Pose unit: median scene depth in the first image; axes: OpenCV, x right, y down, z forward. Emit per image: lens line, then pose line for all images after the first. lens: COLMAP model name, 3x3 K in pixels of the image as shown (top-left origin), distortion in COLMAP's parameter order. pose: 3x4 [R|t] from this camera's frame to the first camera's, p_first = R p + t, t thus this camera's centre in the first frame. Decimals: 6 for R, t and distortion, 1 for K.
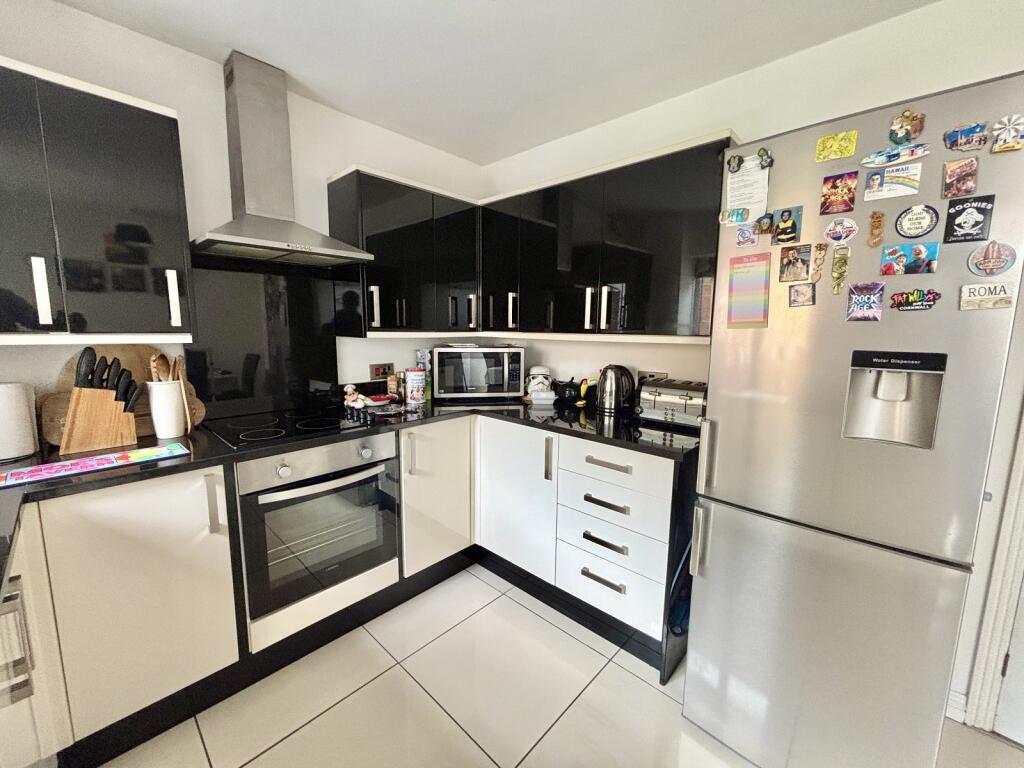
lens RADIAL K [[417.1, 0, 510.7], [0, 417.1, 383.1], [0, 0, 1]] dist [0.002074, 0.000901]
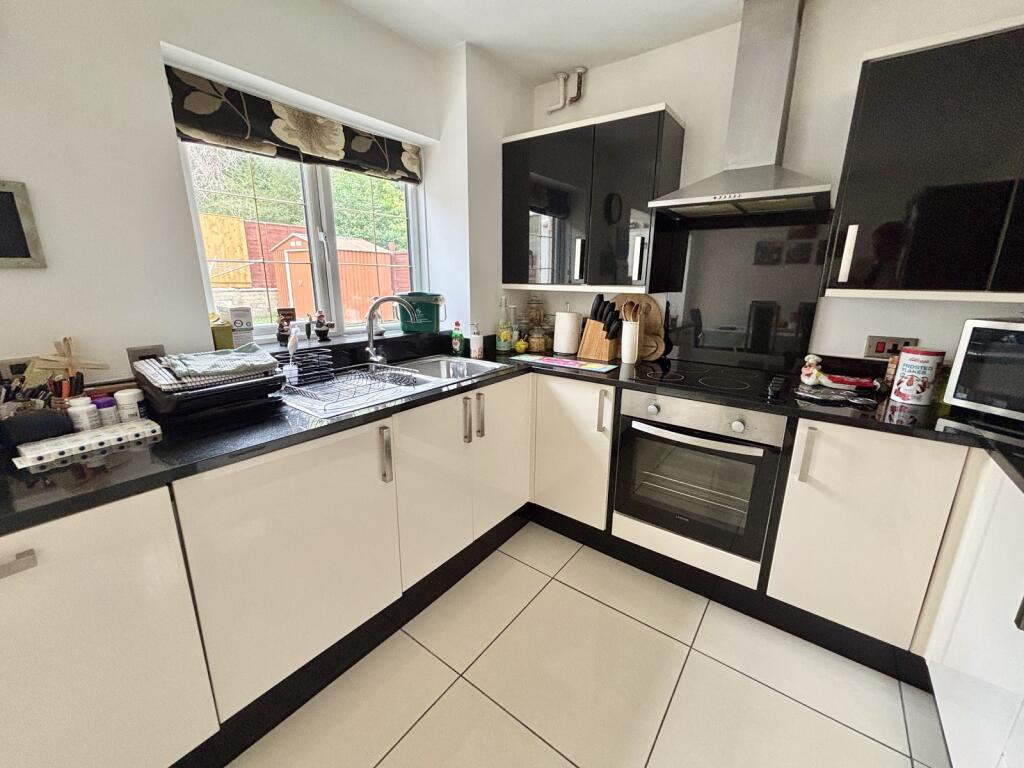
lens RADIAL K [[417.1, 0, 510.5], [0, 417.1, 385.1], [0, 0, 1]] dist [0.002074, 0.000901]
pose [[0.105041, 0.239825, -0.965117, 0.478134], [-0.142676, 0.964080, 0.224039, -0.051193], [0.984180, 0.114166, 0.135485, 0.429159]]
